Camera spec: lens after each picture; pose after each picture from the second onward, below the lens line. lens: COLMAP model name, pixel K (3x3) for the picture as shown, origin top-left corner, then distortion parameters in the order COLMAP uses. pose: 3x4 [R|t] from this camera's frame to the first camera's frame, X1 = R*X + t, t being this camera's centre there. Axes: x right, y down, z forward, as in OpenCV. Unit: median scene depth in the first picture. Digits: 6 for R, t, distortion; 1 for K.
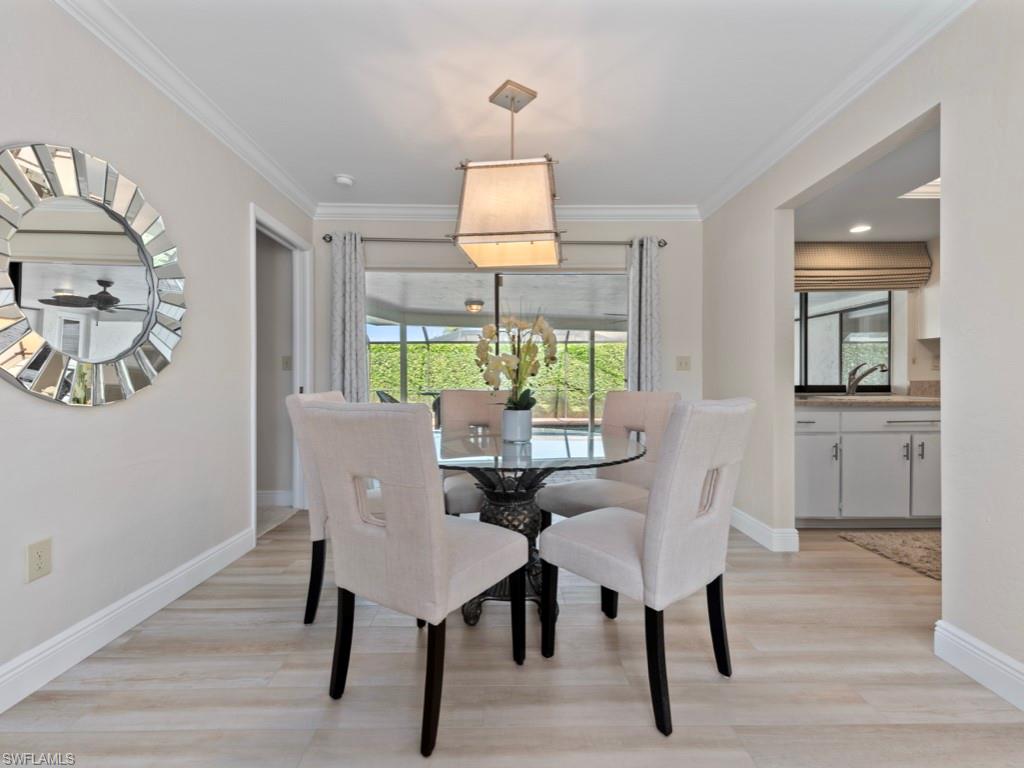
lens RADIAL K [[457.9, 0, 512.0], [0, 457.9, 384.0], [0, 0, 1]] dist [0.011075, -0.000031]
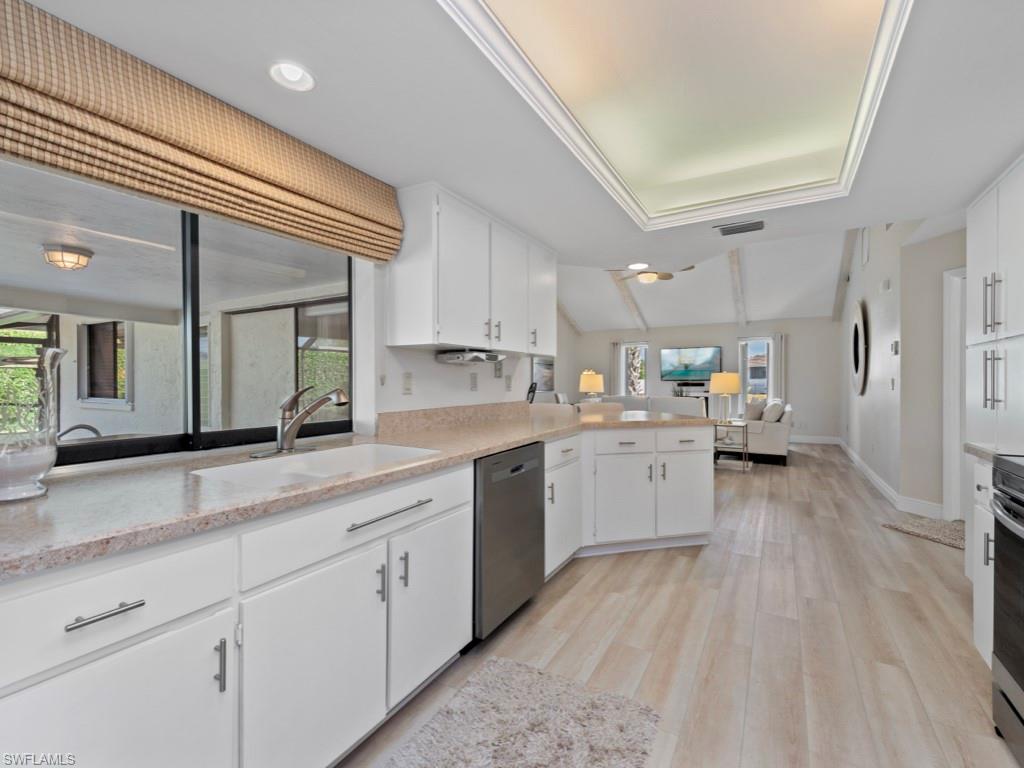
lens RADIAL K [[457.9, 0, 512.0], [0, 457.9, 384.0], [0, 0, 1]] dist [0.011075, -0.000031]
pose [[0.517889, -0.003170, 0.855442, 0.419026], [0.009697, 0.999951, -0.002164, -0.041055], [-0.855393, 0.009416, 0.517894, 0.512850]]
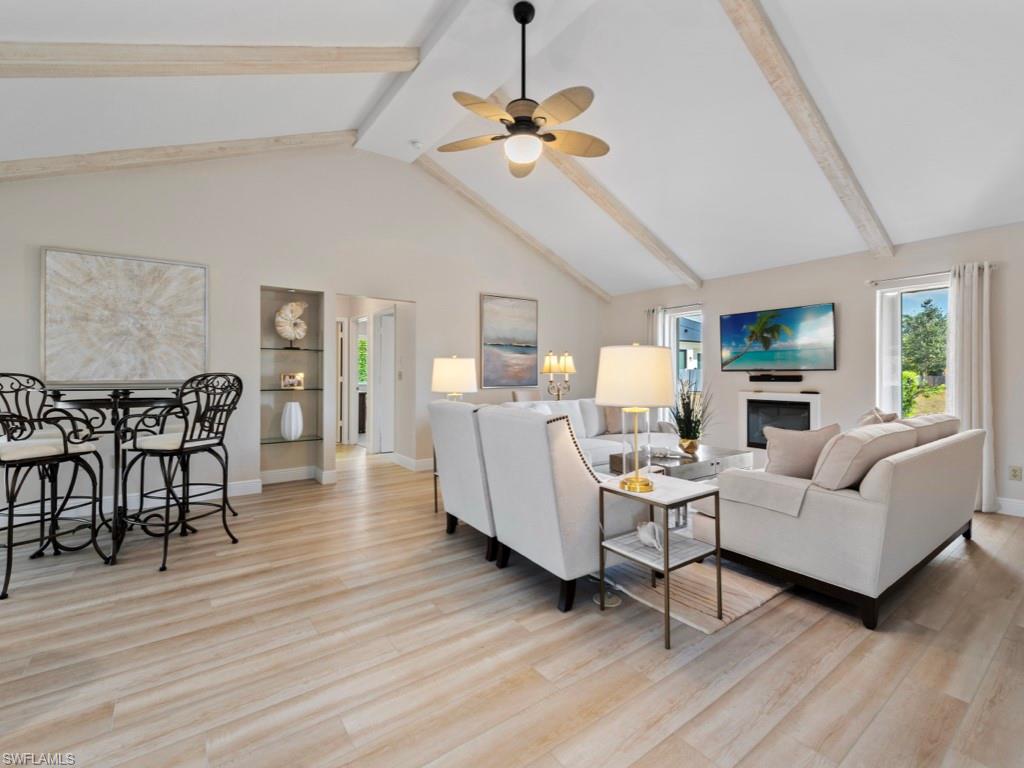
lens RADIAL K [[447.3, 0, 496.5], [0, 447.3, 374.9], [0, 0, 1]] dist [-0.000245, -0.000072]
pose [[0.826361, 0.000690, 0.563140, 1.581214], [0.004308, 0.999962, -0.007547, -0.037790], [-0.563124, 0.008663, 0.826327, 0.355016]]
